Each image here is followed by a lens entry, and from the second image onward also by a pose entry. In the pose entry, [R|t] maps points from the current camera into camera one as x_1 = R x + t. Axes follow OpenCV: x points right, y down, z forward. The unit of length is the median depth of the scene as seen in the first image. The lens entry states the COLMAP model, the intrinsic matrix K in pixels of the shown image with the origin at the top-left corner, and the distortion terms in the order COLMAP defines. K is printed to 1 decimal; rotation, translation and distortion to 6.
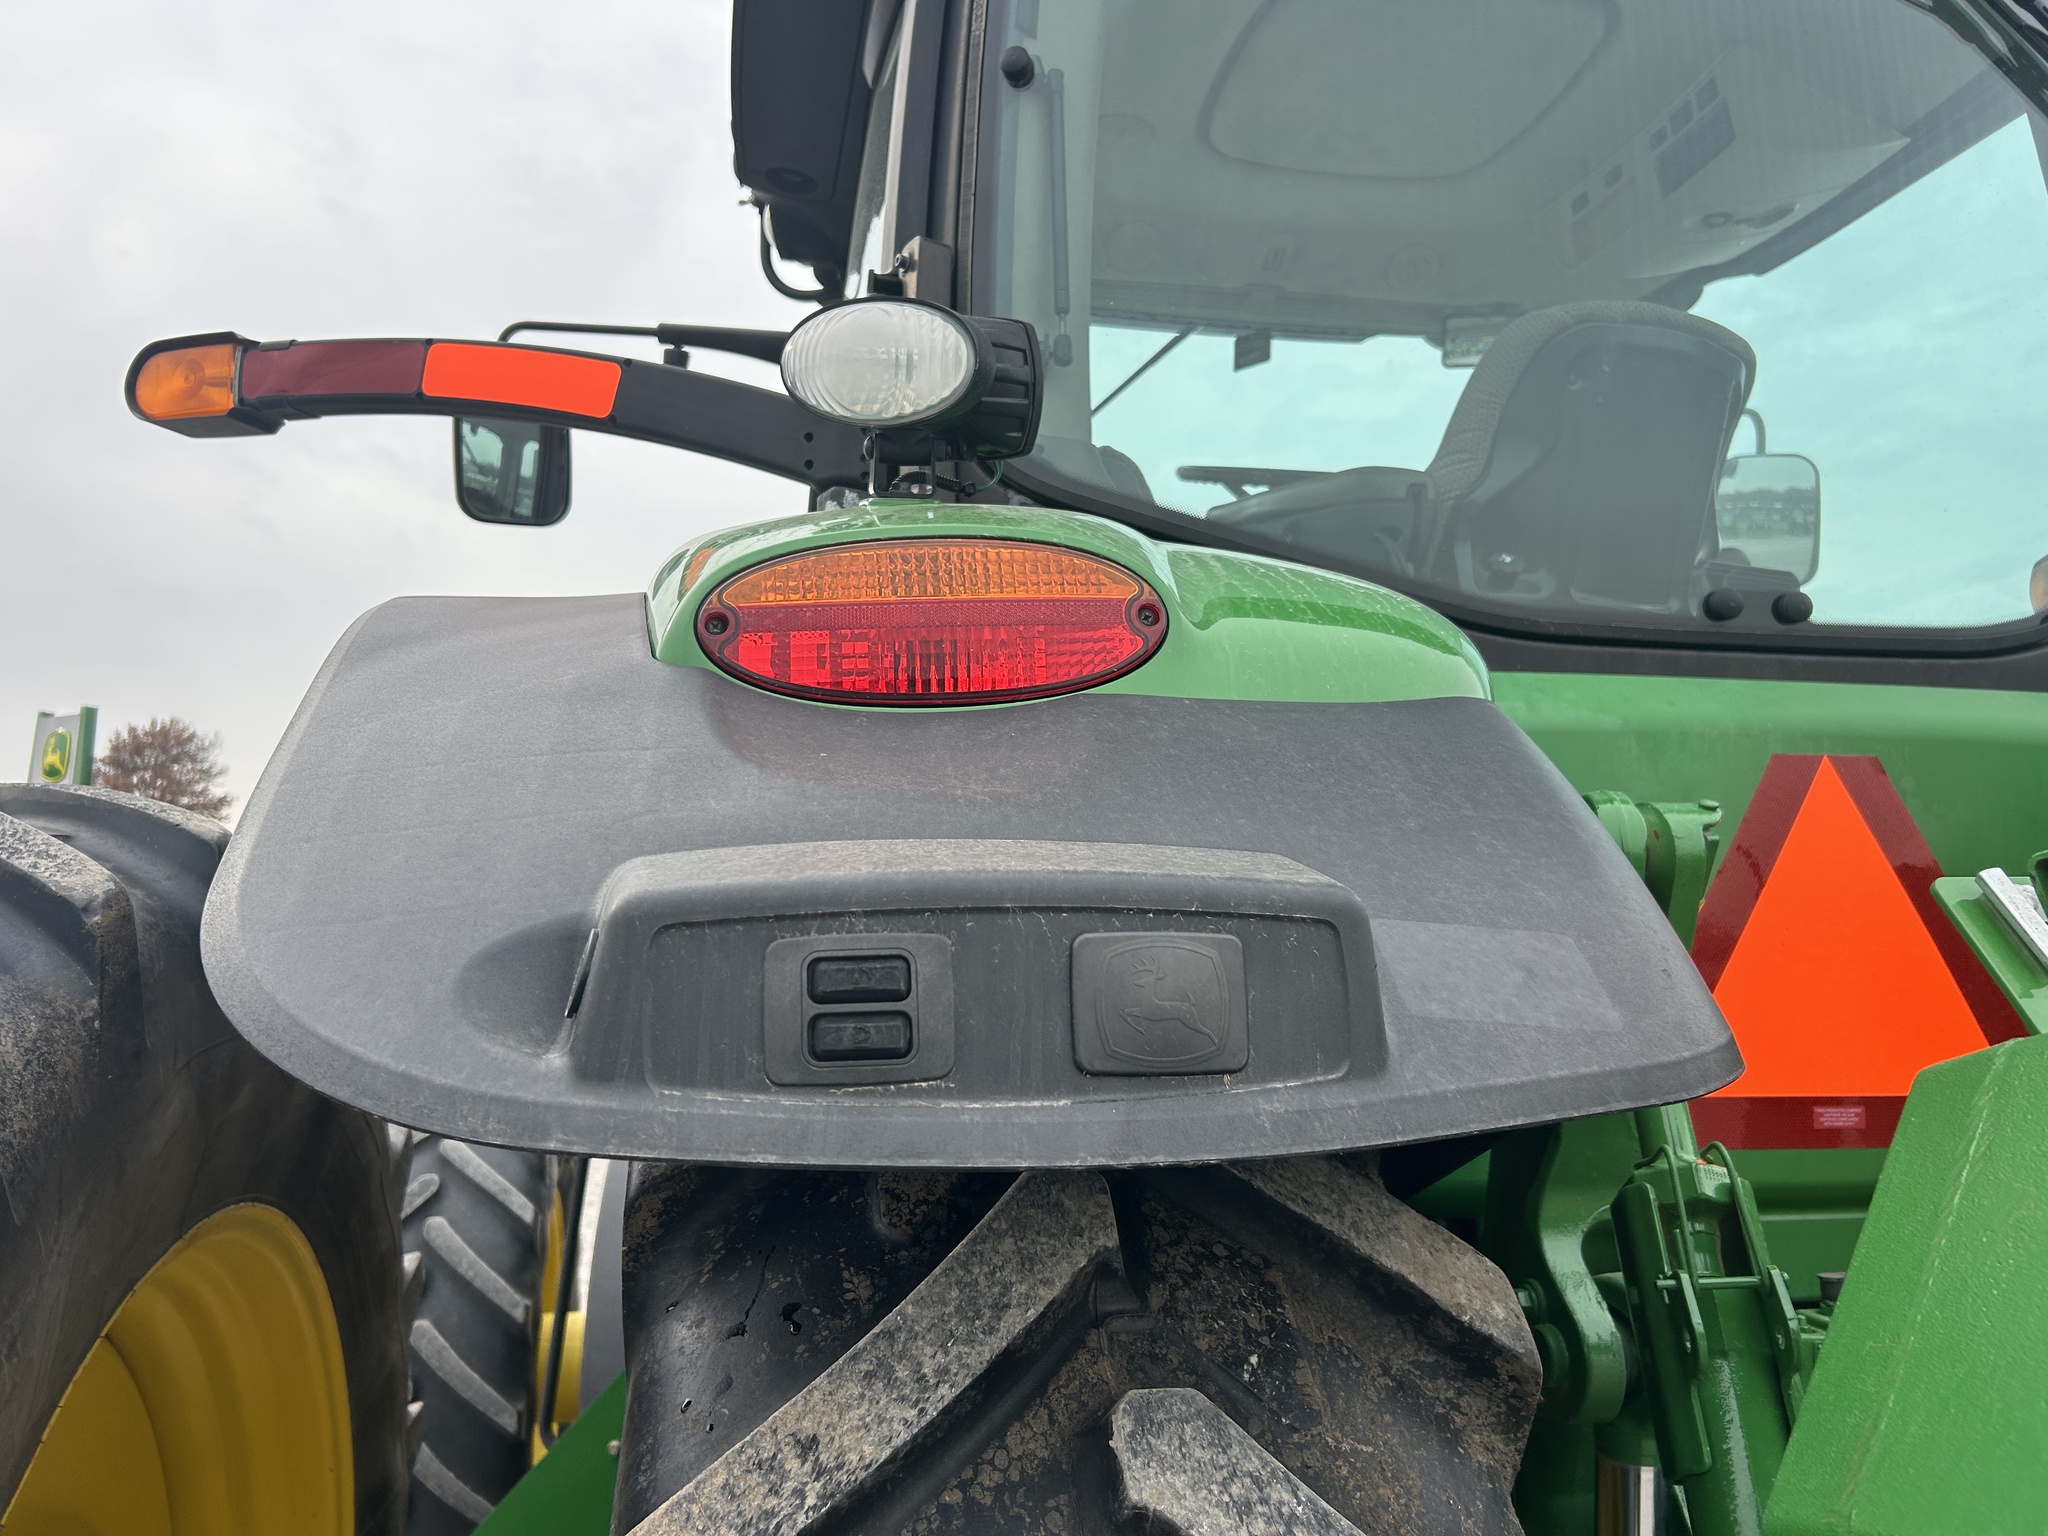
lens RADIAL K [[1537.1, 0, 1008.9], [0, 1537.1, 761.2], [0, 0, 1]] dist [0.049896, -0.049964]
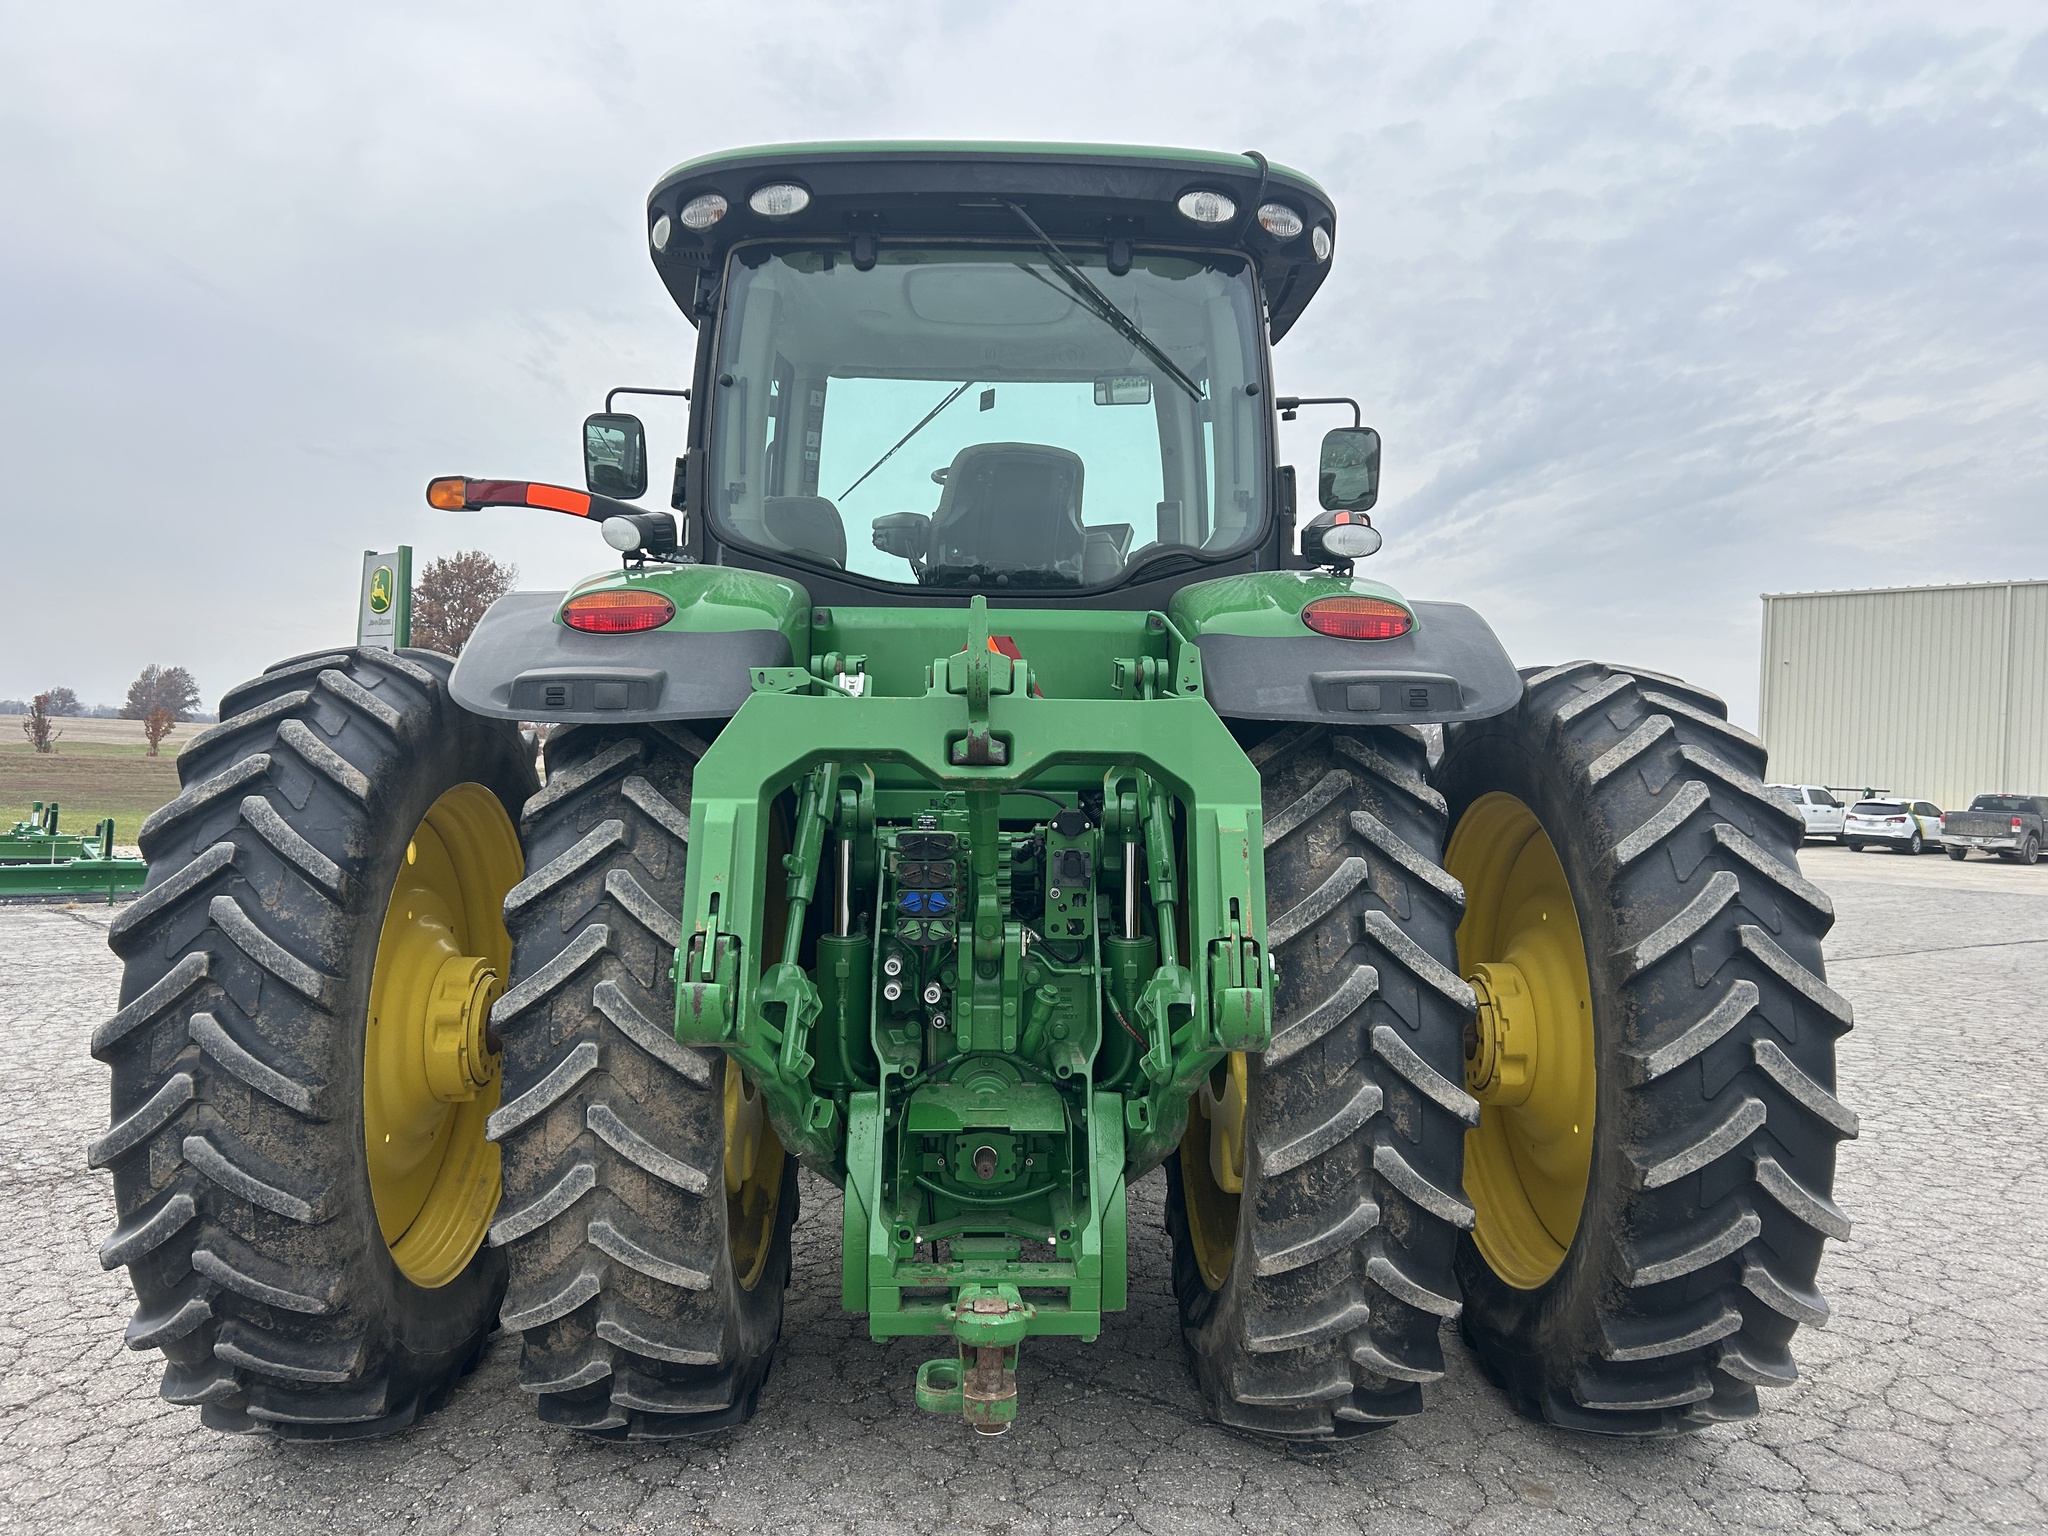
lens RADIAL K [[1537.1, 0, 1024.9], [0, 1537.1, 772.3], [0, 0, 1]] dist [0.049896, -0.049964]
pose [[0.987775, 0.010892, -0.155508, 1.679174], [0.008057, 0.992656, 0.120705, -0.158035], [0.155680, -0.120482, 0.980432, -2.919381]]
